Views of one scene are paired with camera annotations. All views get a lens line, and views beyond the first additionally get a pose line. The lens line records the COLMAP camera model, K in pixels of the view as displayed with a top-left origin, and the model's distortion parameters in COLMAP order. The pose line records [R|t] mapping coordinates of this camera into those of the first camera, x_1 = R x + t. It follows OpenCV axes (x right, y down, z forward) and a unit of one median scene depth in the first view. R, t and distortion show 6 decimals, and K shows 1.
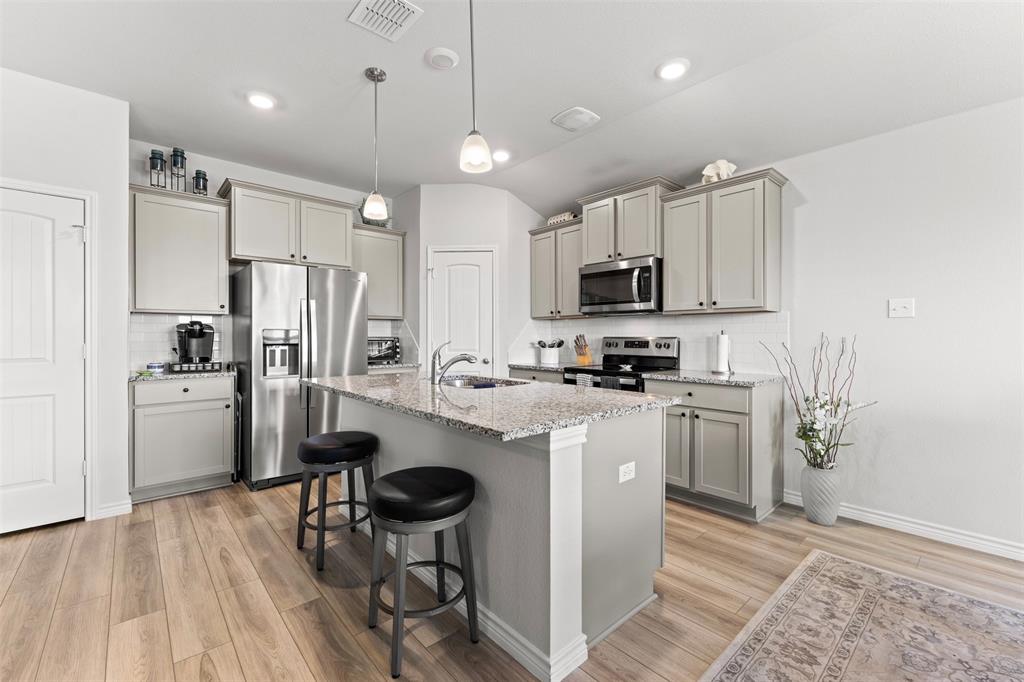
lens RADIAL K [[438.0, 0, 519.4], [0, 438.0, 334.1], [0, 0, 1]] dist [-0.000844, -0.001006]
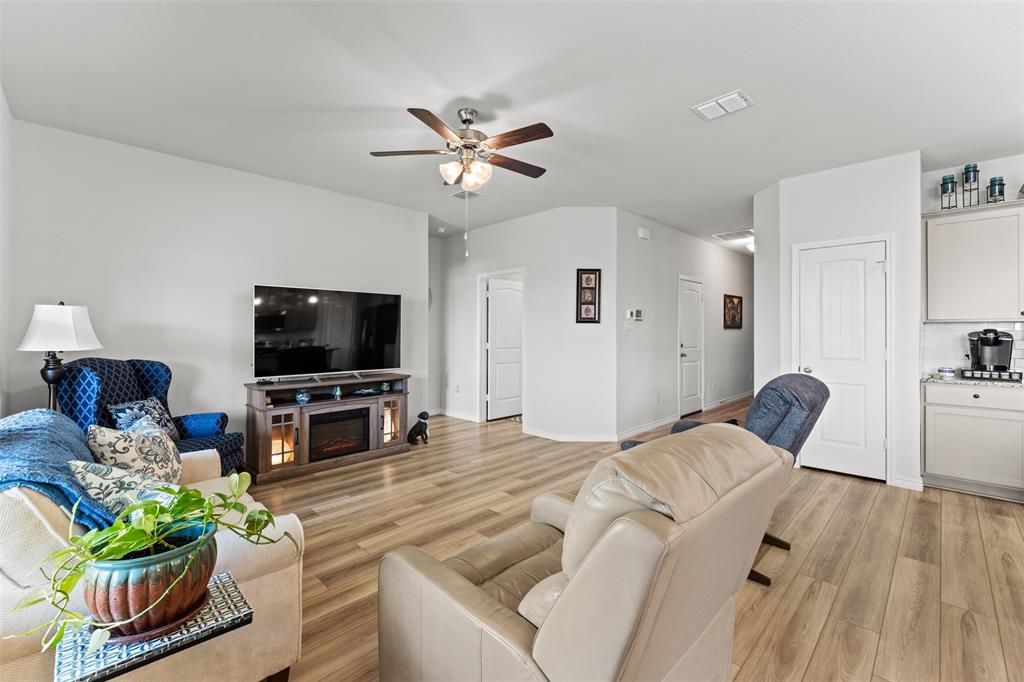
lens RADIAL K [[438.0, 0, 506.7], [0, 438.0, 330.0], [0, 0, 1]] dist [-0.000844, -0.001006]
pose [[0.061195, 0.002461, -0.998123, 0.207617], [0.003873, 0.999989, 0.002703, -0.036808], [0.998118, -0.004031, 0.061185, -0.182513]]
